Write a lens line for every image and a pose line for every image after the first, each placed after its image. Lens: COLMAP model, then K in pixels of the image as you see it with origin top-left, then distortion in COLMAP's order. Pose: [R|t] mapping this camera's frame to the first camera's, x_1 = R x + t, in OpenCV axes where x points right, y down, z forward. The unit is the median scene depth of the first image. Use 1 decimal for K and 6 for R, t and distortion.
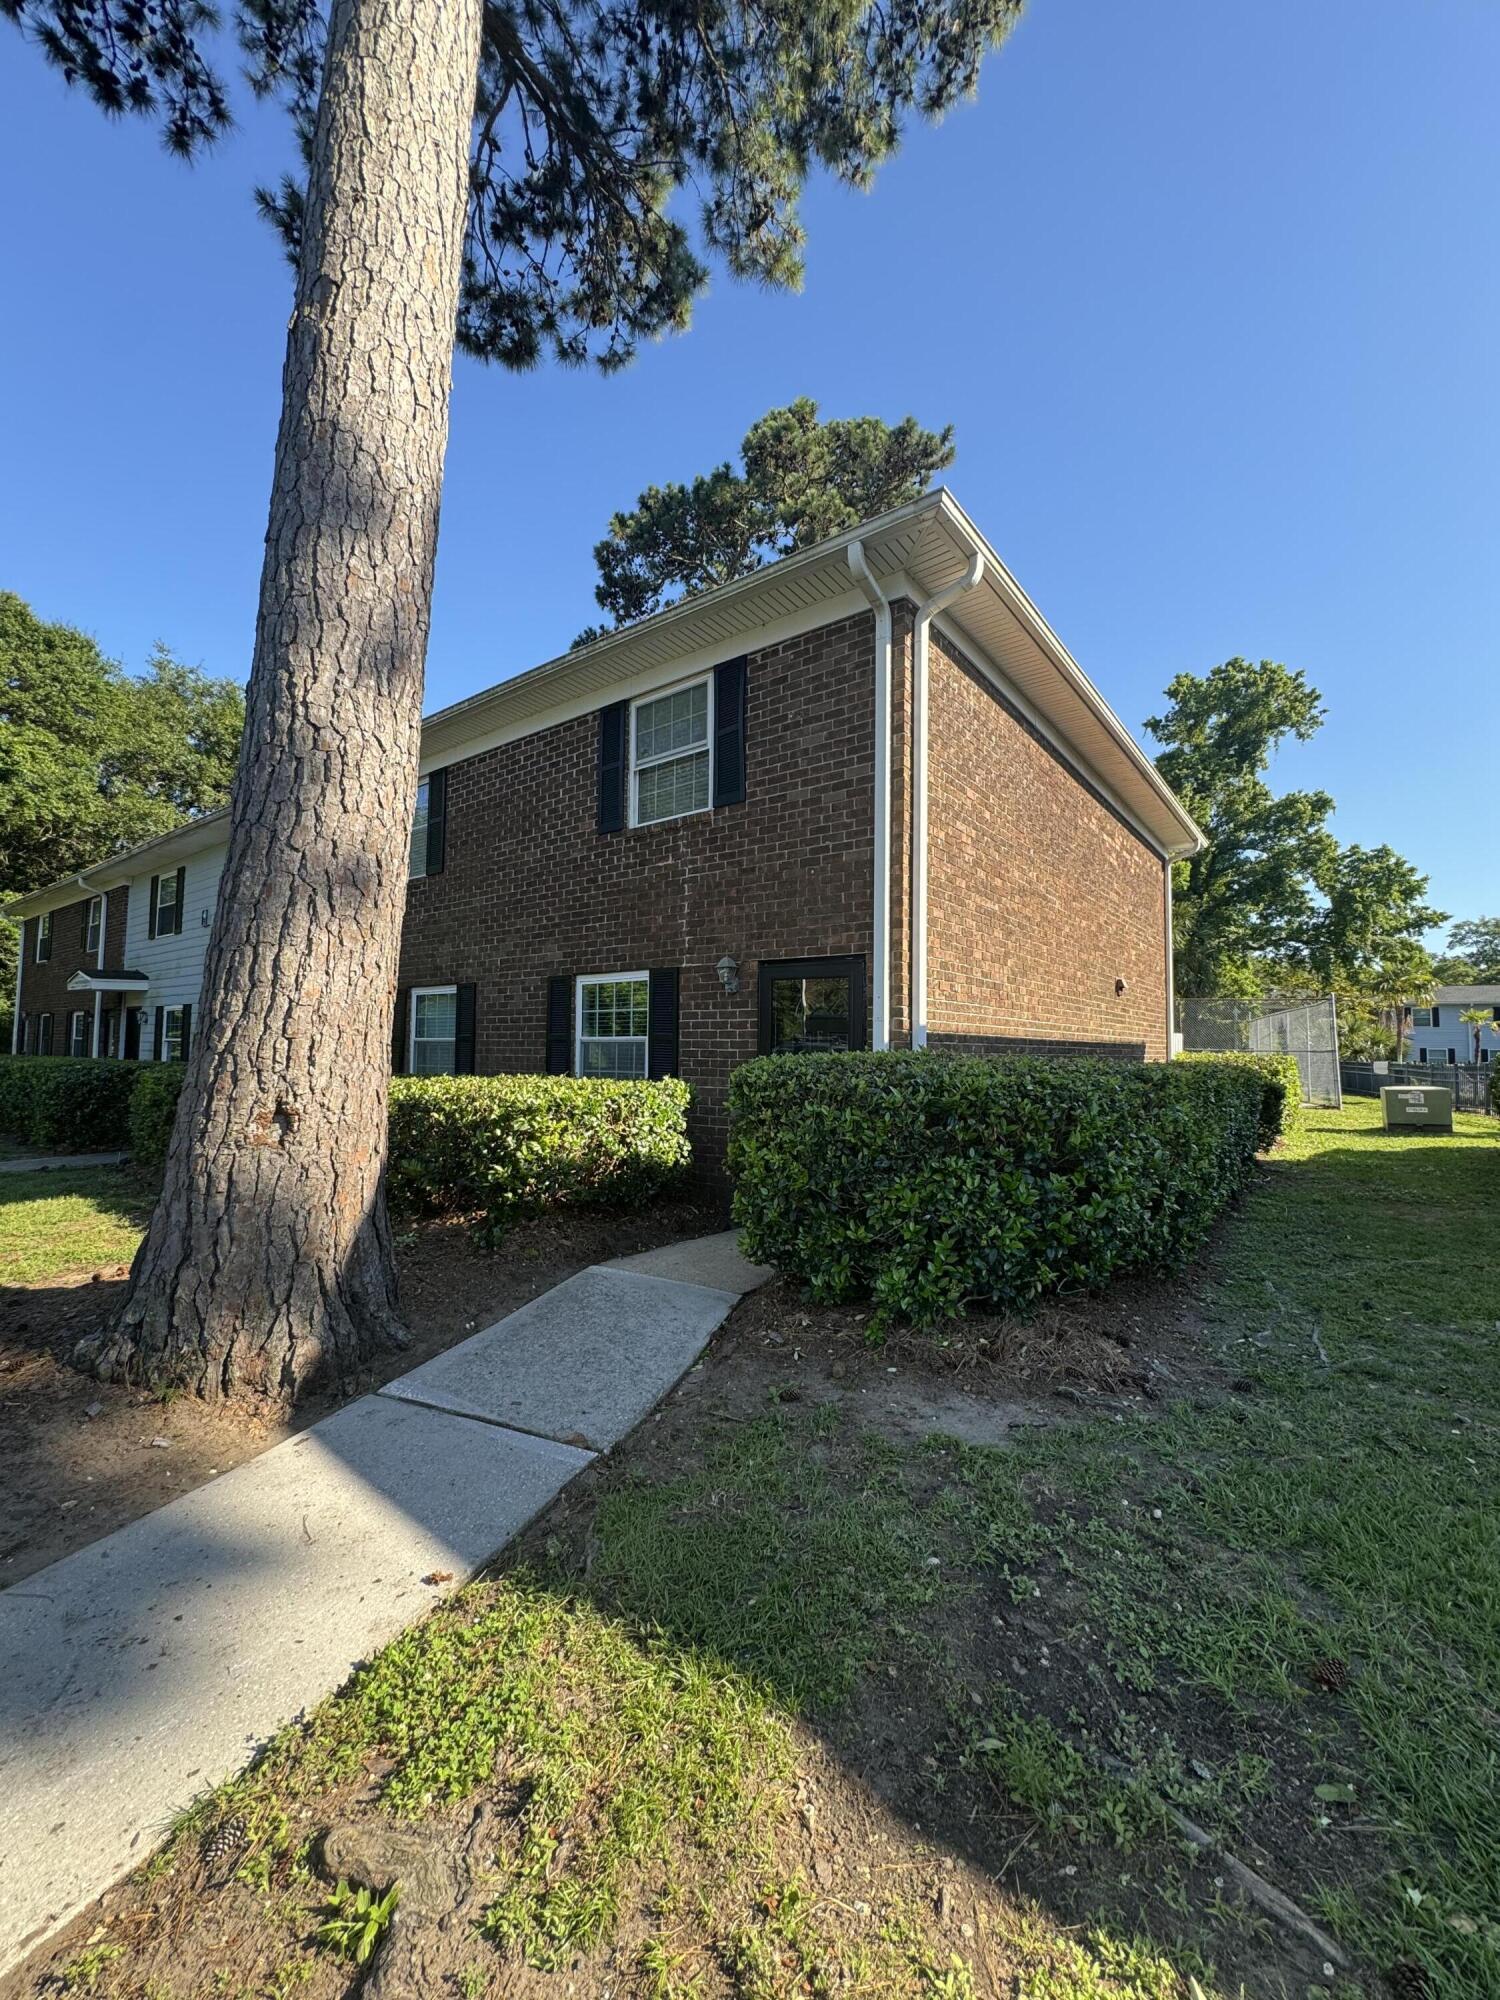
lens RADIAL K [[801.7, 0, 750.0], [0, 801.7, 1000.0], [0, 0, 1]] dist [-0.001323, -0.000246]
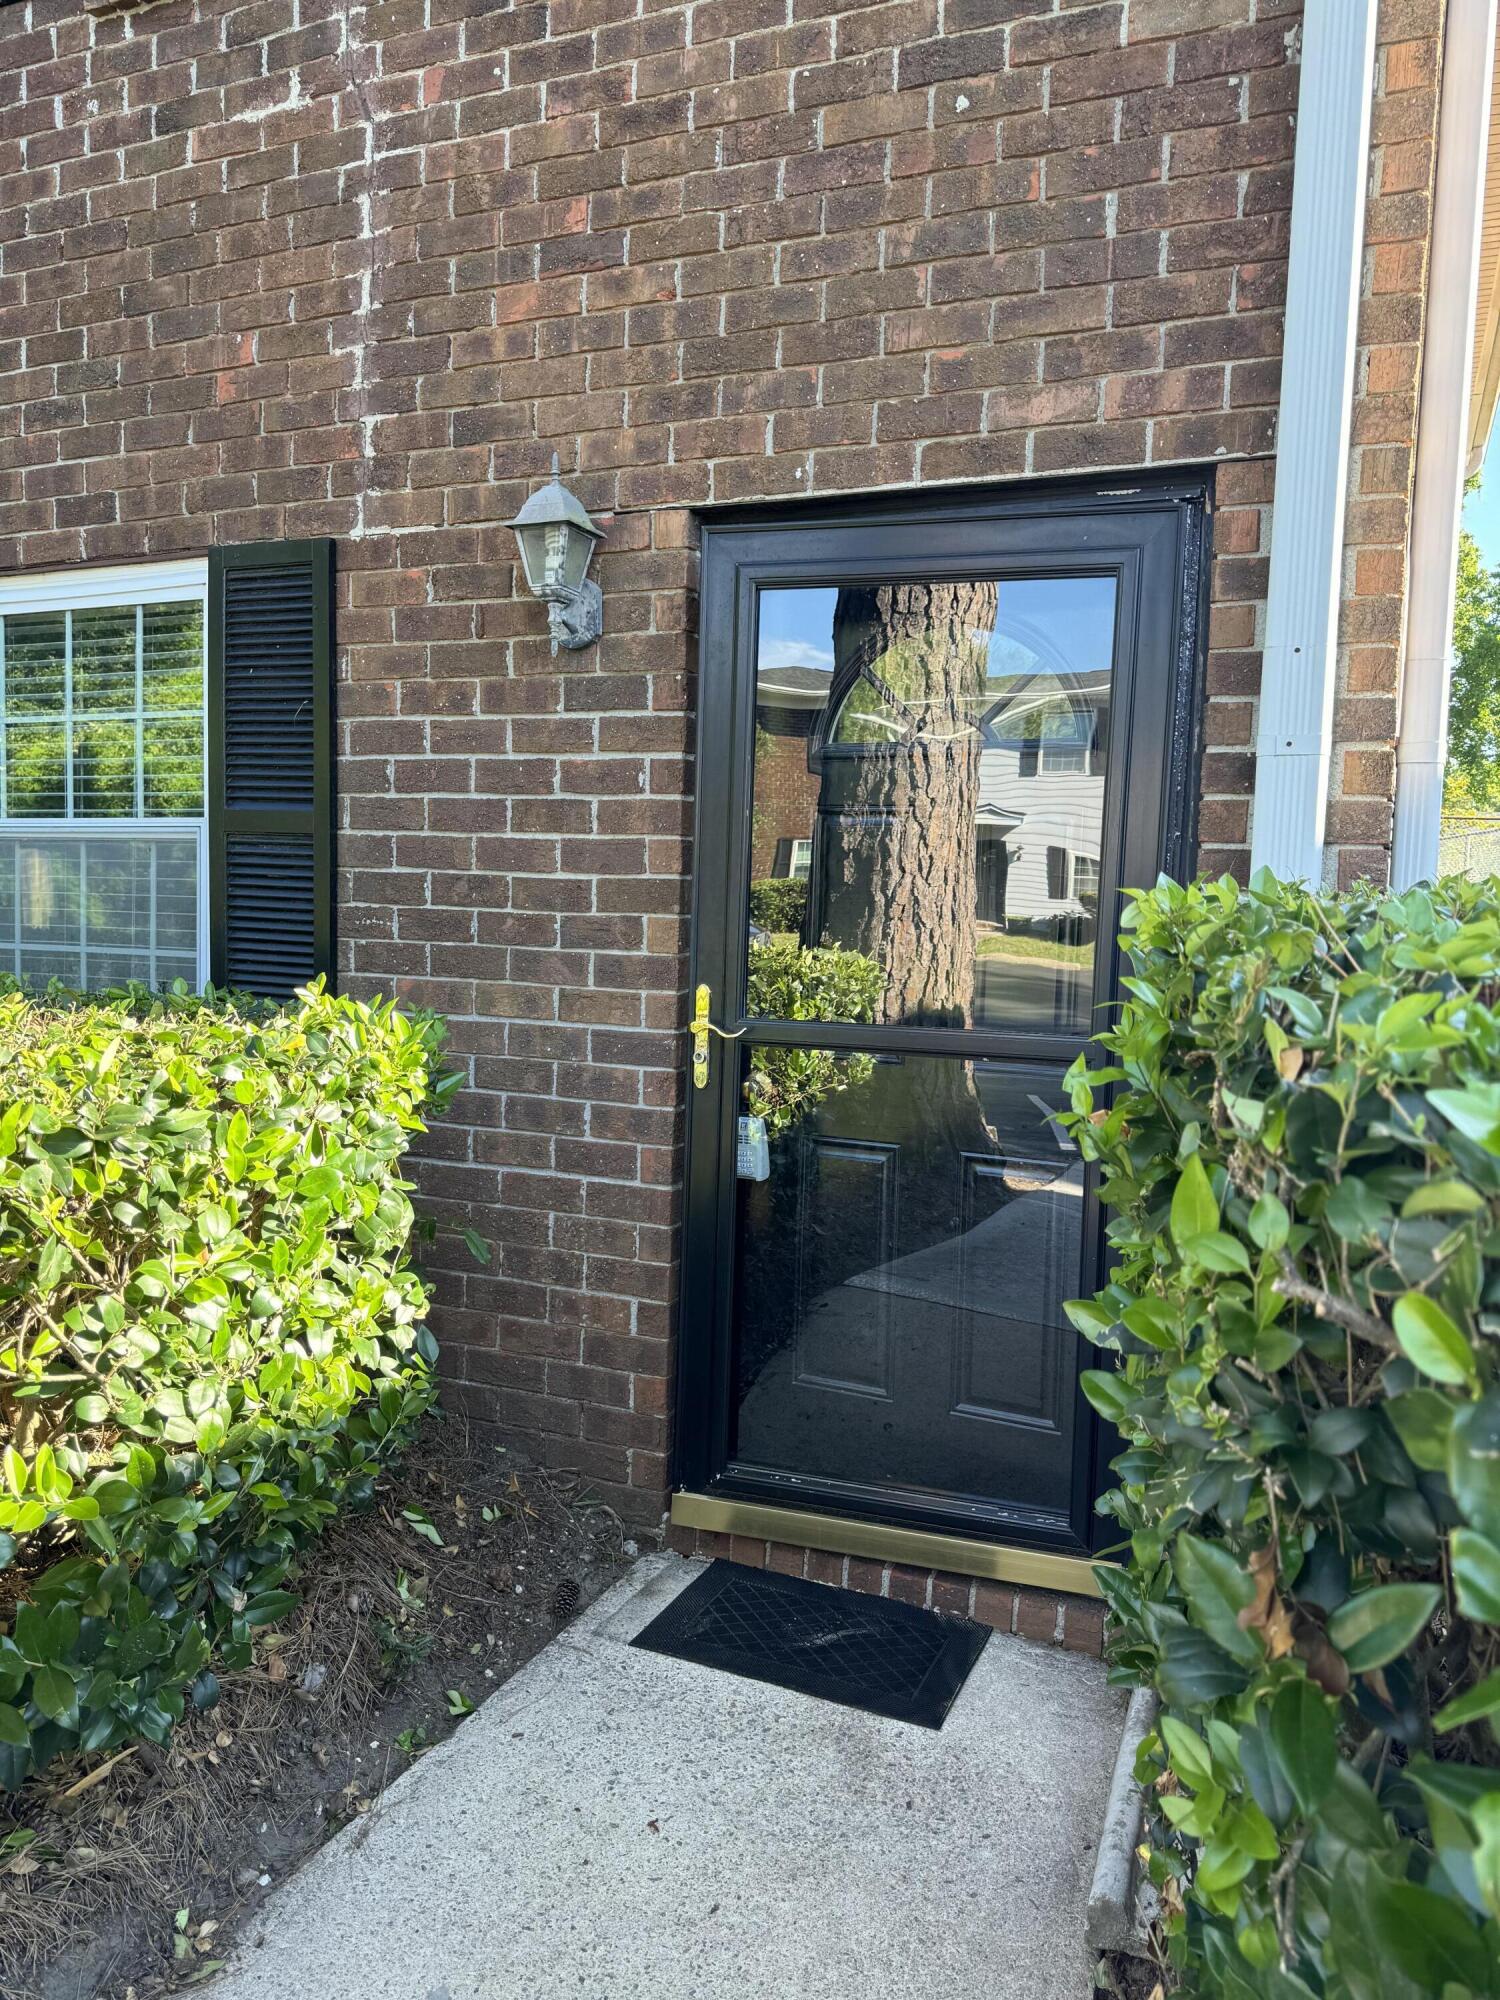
lens RADIAL K [[1388.4, 0, 754.5], [0, 1388.4, 1037.9], [0, 0, 1]] dist [-0.001452, -0.007616]
pose [[0.968424, 0.001645, 0.249305, -0.082593], [-0.038304, 0.989087, 0.142265, 0.053429], [-0.246350, -0.147322, 0.957918, 0.628326]]
